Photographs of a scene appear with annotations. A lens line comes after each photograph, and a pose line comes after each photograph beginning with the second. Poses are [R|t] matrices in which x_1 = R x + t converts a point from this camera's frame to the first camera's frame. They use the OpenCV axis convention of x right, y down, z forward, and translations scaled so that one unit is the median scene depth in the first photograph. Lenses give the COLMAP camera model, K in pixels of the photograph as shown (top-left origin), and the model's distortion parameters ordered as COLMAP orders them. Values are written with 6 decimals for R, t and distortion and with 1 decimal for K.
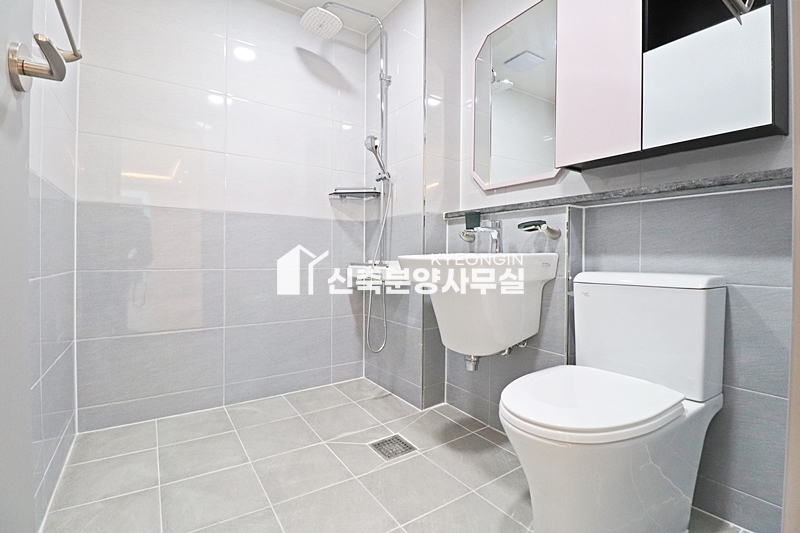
lens RADIAL K [[367.8, 0, 402.5], [0, 367.8, 260.8], [0, 0, 1]] dist [-0.004331, -0.010255]
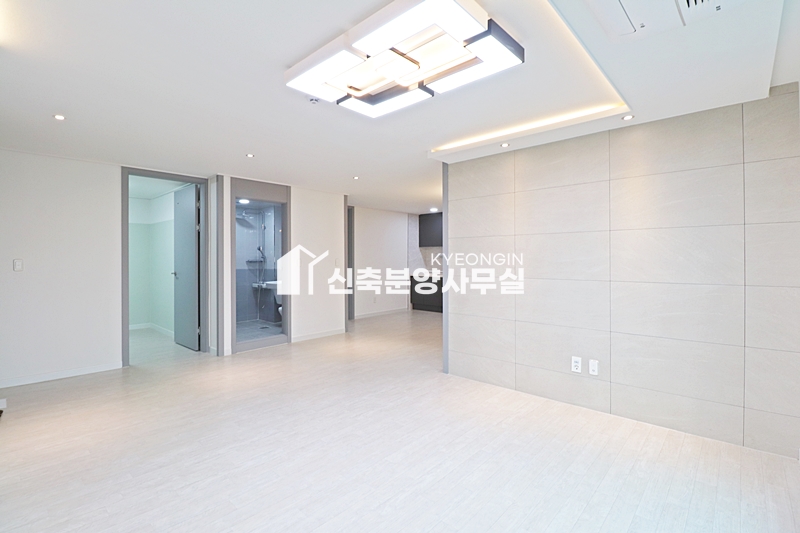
lens RADIAL K [[367.8, 0, 394.1], [0, 367.8, 264.8], [0, 0, 1]] dist [-0.004331, -0.010255]
pose [[0.973449, -0.012552, 0.228560, 0.323445], [0.012640, 0.999920, 0.001079, -0.137535], [-0.228555, 0.001838, 0.973529, -2.403076]]
